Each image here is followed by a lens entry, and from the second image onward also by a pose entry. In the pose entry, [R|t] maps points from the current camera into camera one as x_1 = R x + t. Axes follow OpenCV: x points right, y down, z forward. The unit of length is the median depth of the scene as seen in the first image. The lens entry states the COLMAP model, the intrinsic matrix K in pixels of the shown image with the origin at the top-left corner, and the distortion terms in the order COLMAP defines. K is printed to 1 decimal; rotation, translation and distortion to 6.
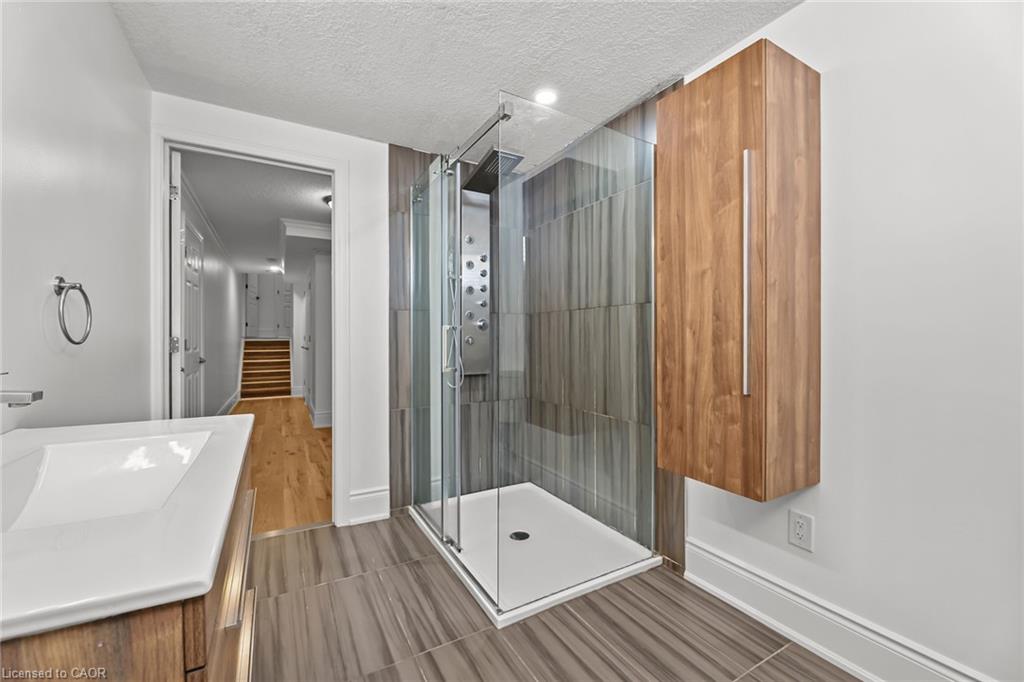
lens RADIAL K [[420.5, 0, 516.6], [0, 420.5, 339.7], [0, 0, 1]] dist [0.000893, -0.000050]
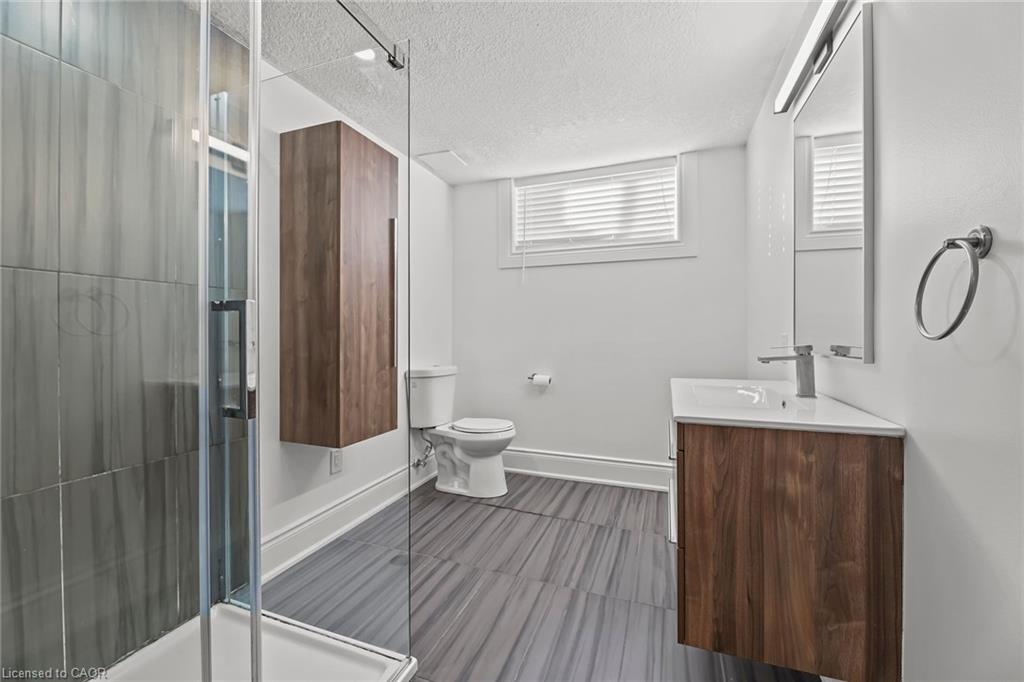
lens RADIAL K [[420.5, 0, 512.8], [0, 420.5, 336.1], [0, 0, 1]] dist [0.000893, -0.000050]
pose [[-0.644483, -0.001042, 0.764618, -0.186947], [0.007867, 0.999937, 0.007994, 0.000105], [-0.764578, 0.011167, -0.644434, 0.316159]]
